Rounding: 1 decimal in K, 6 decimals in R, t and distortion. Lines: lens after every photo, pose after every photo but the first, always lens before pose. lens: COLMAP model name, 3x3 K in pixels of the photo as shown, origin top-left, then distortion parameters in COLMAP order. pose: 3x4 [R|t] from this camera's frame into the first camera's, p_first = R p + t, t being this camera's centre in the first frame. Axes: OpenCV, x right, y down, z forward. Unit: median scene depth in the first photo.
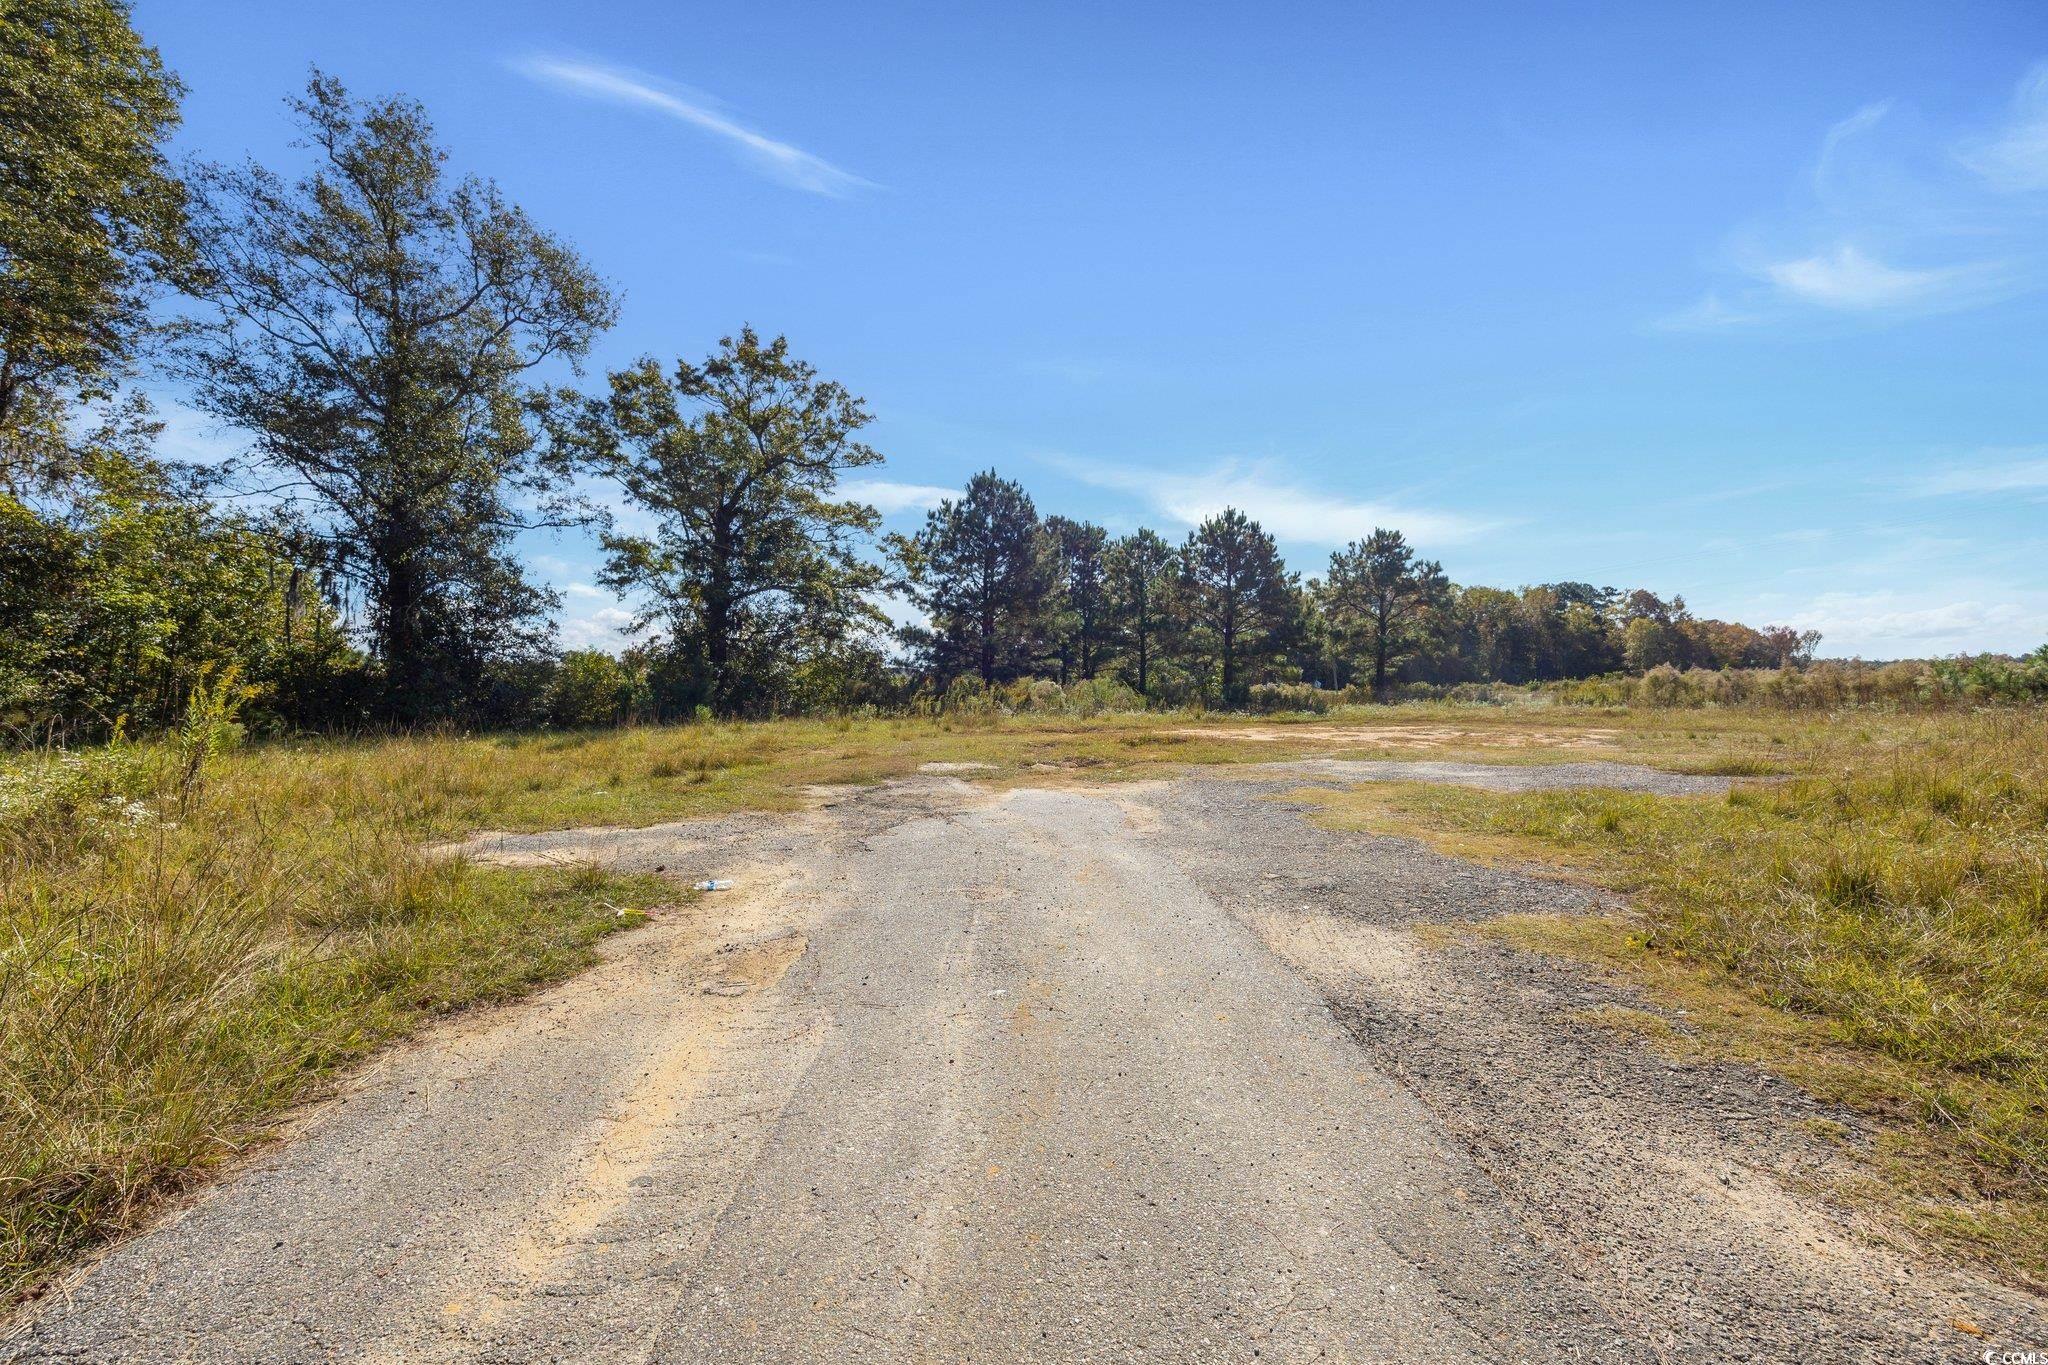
lens RADIAL K [[827.2, 0, 1020.2], [0, 827.2, 683.9], [0, 0, 1]] dist [0.003670, 0.000261]
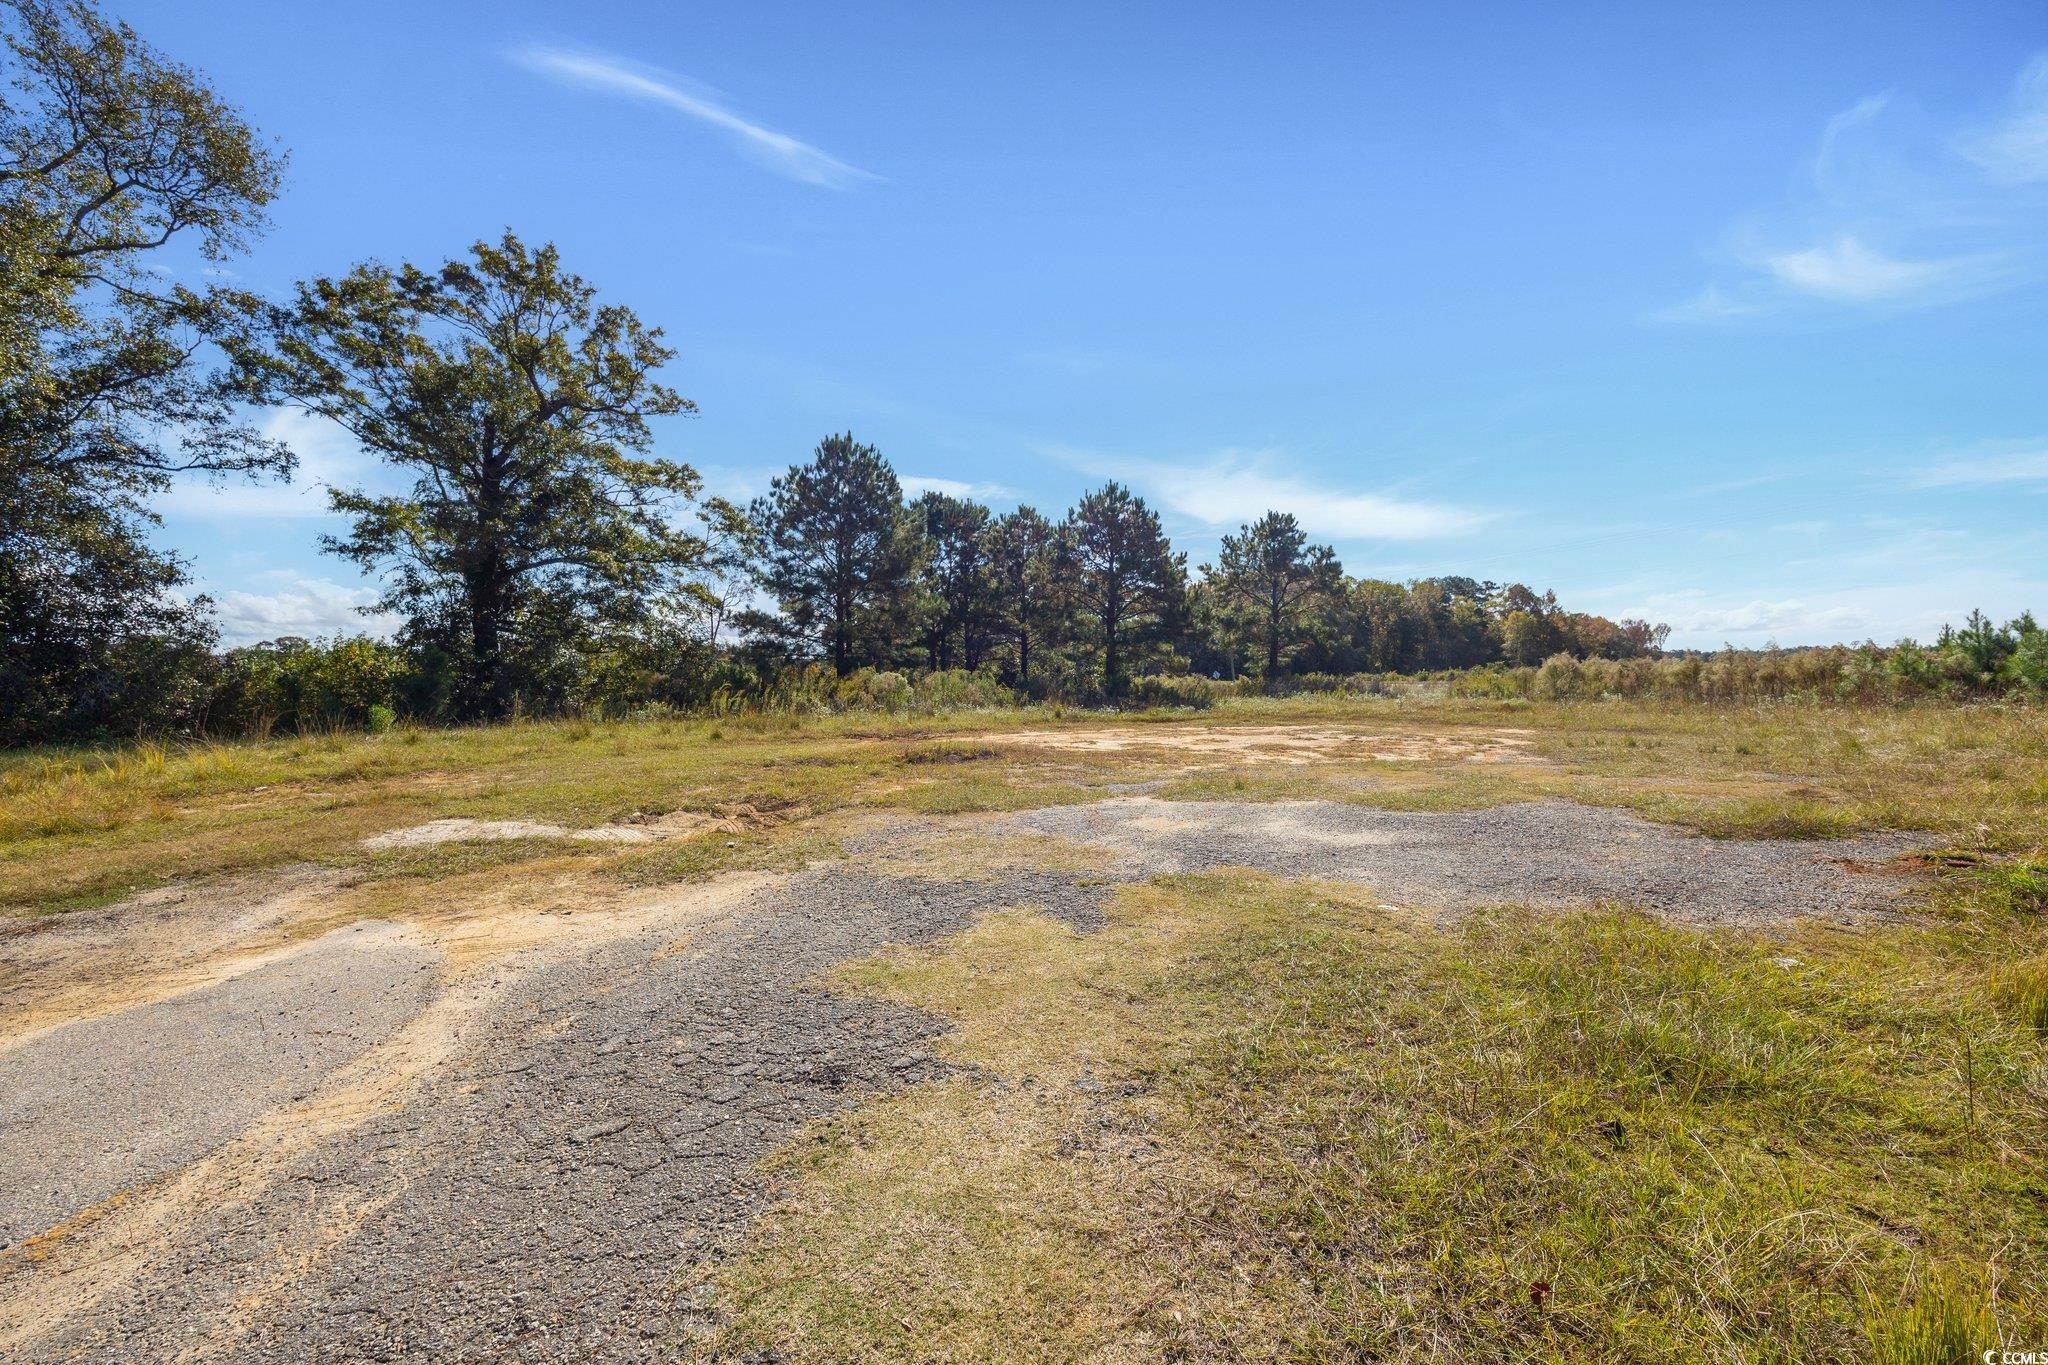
lens RADIAL K [[827.2, 0, 1025.4], [0, 827.2, 679.8], [0, 0, 1]] dist [0.003670, 0.000261]
pose [[0.993964, -0.002913, 0.109673, 0.074372], [0.002234, 0.999978, 0.006314, -0.001004], [-0.109688, -0.006031, 0.993948, 0.133886]]
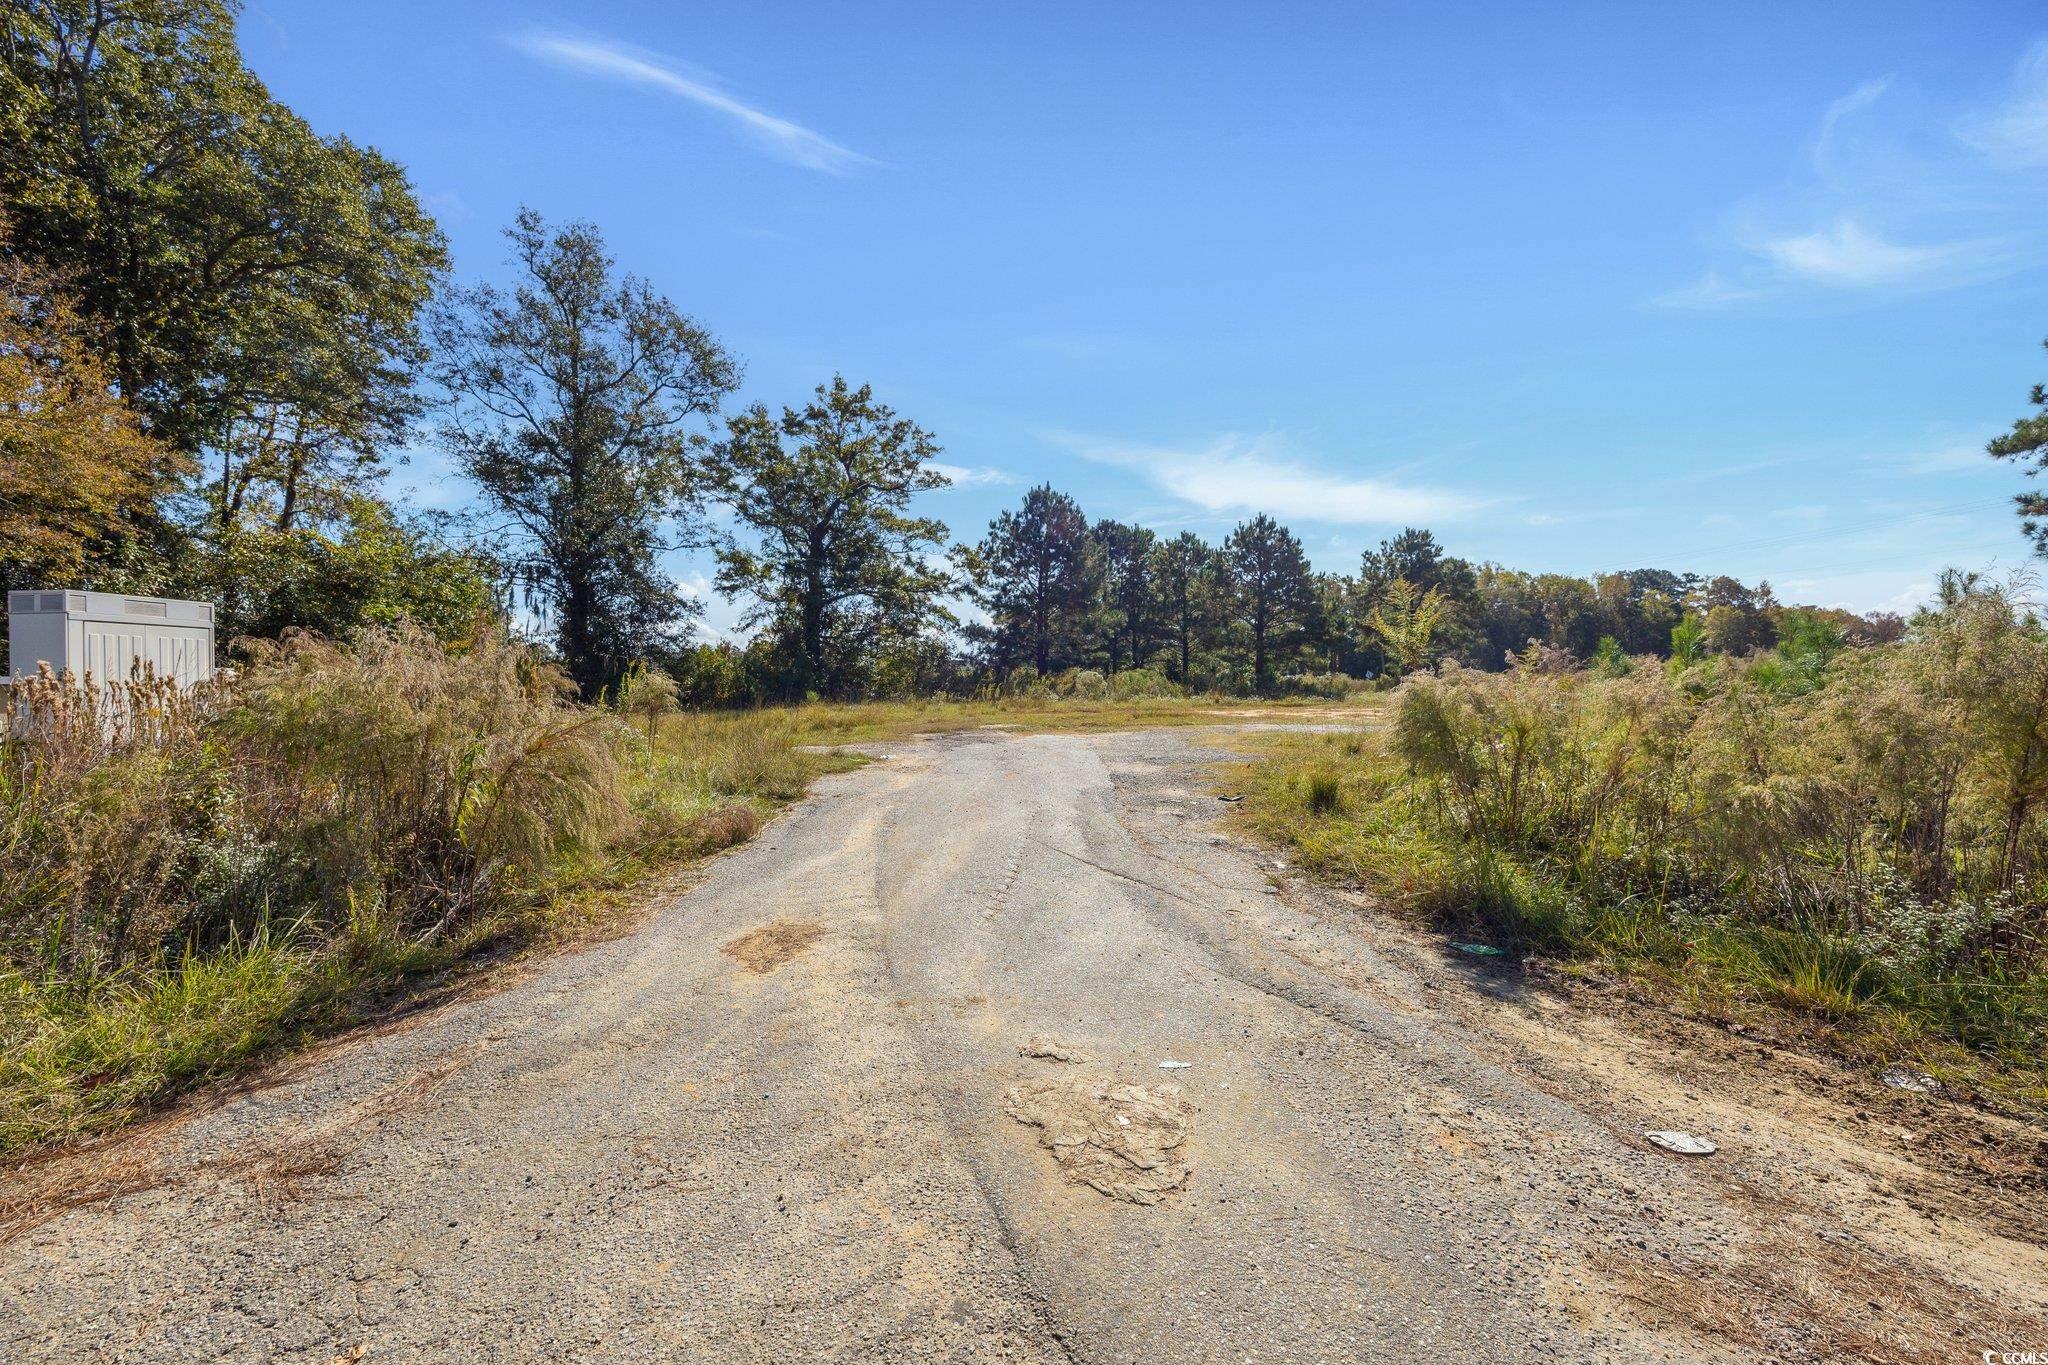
lens RADIAL K [[827.2, 0, 1021.9], [0, 827.2, 674.5], [0, 0, 1]] dist [0.003670, 0.000261]
pose [[0.997135, -0.003068, -0.075574, 0.022640], [0.002979, 0.999995, -0.001294, 0.002087], [0.075578, 0.001065, 0.997139, -0.161240]]
